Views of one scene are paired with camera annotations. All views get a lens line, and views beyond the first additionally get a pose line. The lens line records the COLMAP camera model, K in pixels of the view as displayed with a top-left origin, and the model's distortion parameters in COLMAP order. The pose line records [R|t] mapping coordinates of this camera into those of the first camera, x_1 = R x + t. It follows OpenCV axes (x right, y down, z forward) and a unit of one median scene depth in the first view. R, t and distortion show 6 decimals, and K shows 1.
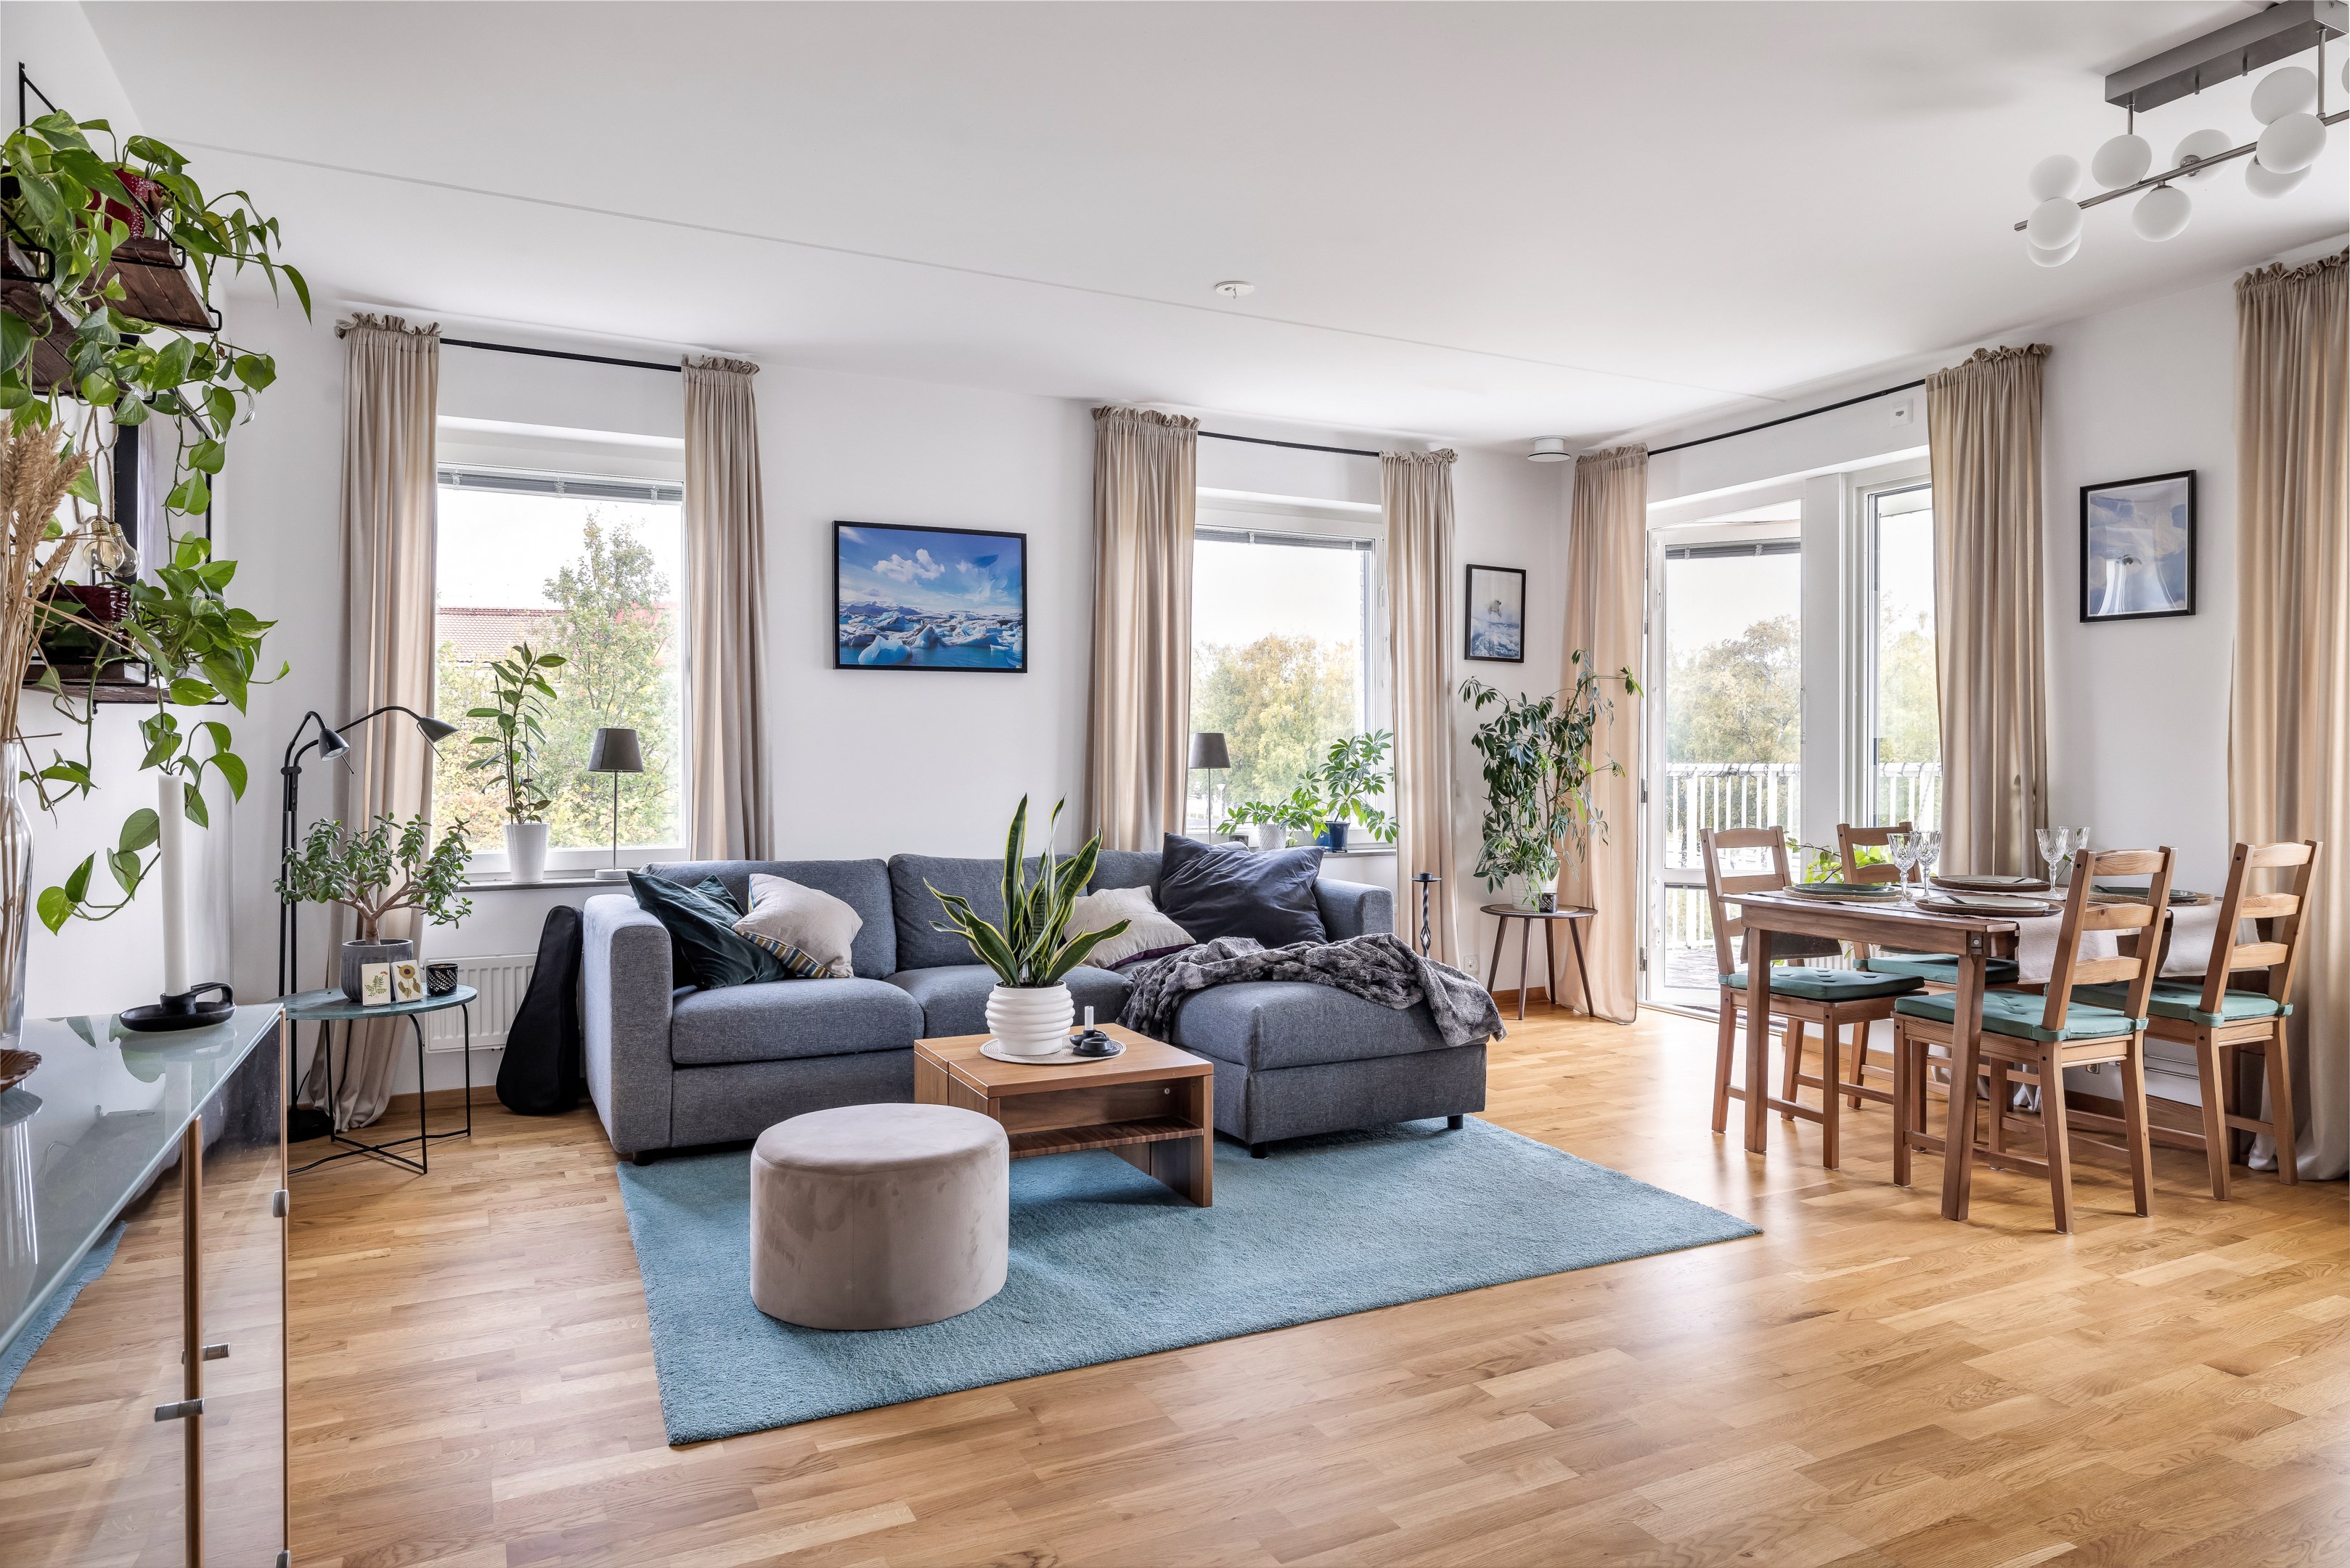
lens RADIAL K [[1419.7, 0, 1173.6], [0, 1419.7, 768.9], [0, 0, 1]] dist [-0.001301, 0.003170]
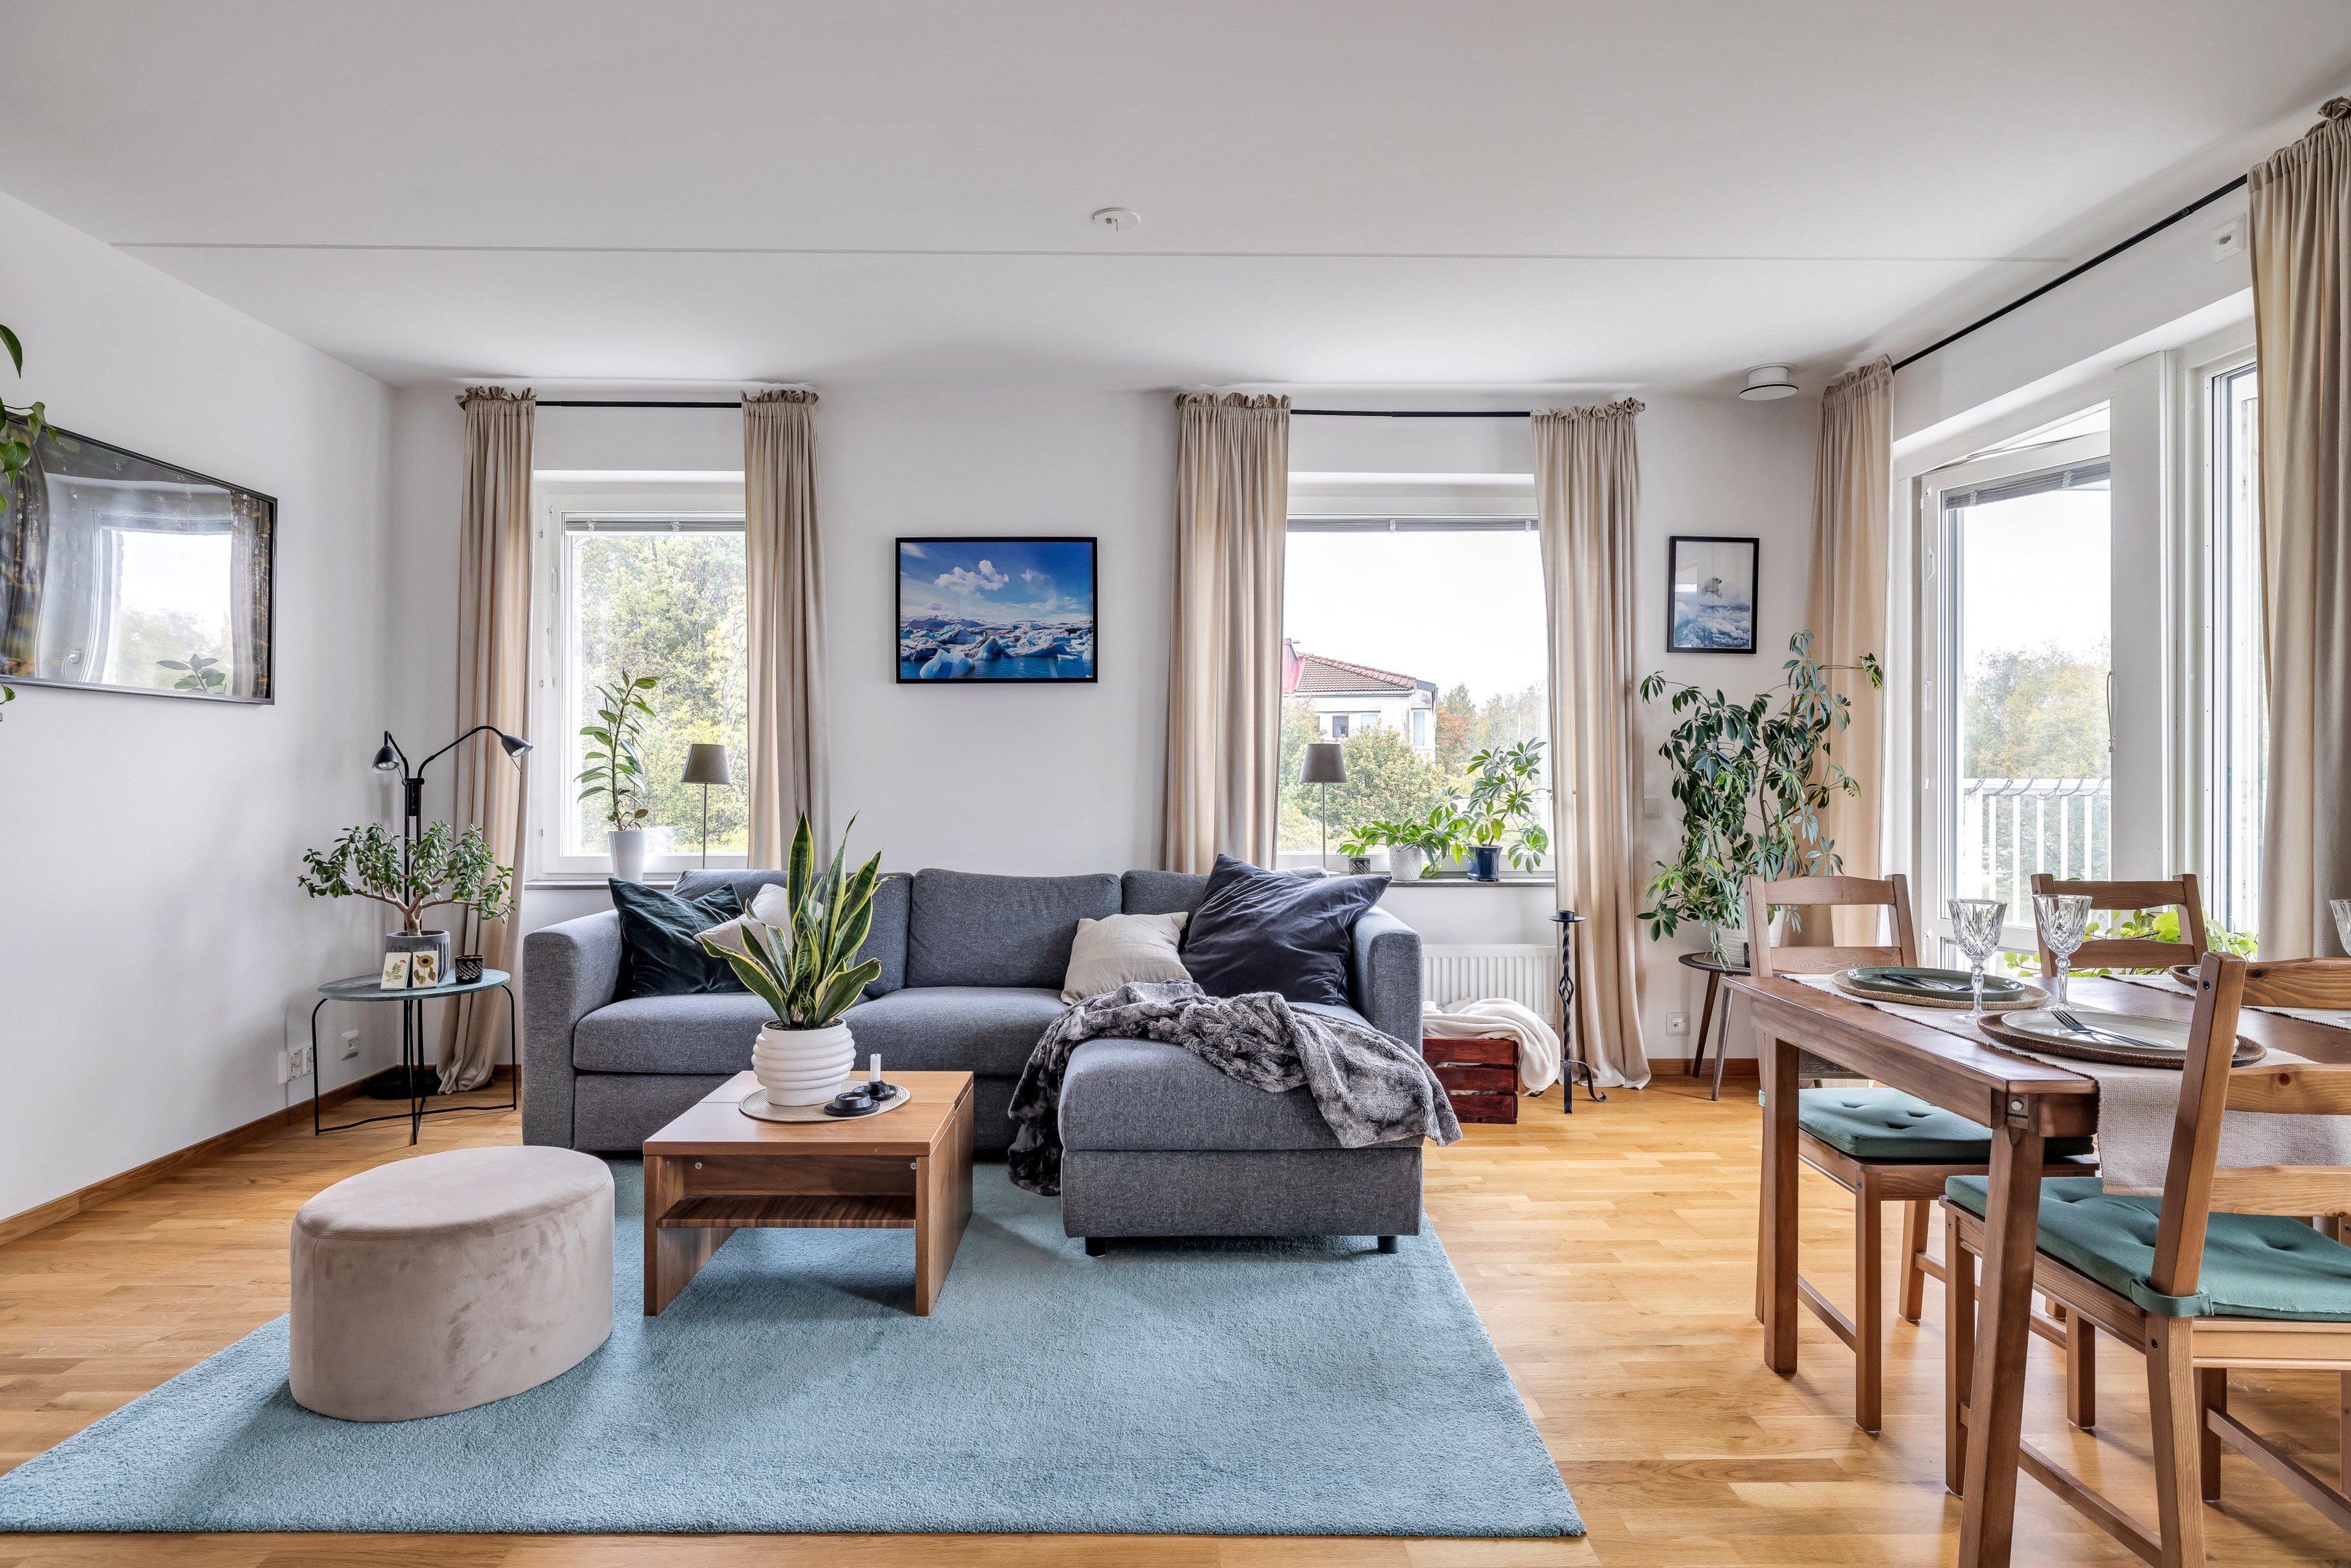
lens RADIAL K [[1243.1, 0, 1170.4], [0, 1243.1, 772.8], [0, 0, 1]] dist [-0.002039, 0.000548]
pose [[0.901900, 0.001373, -0.431942, 0.369122], [-0.003846, 0.999981, -0.004853, -0.003384], [0.431927, 0.006038, 0.901888, 0.323987]]
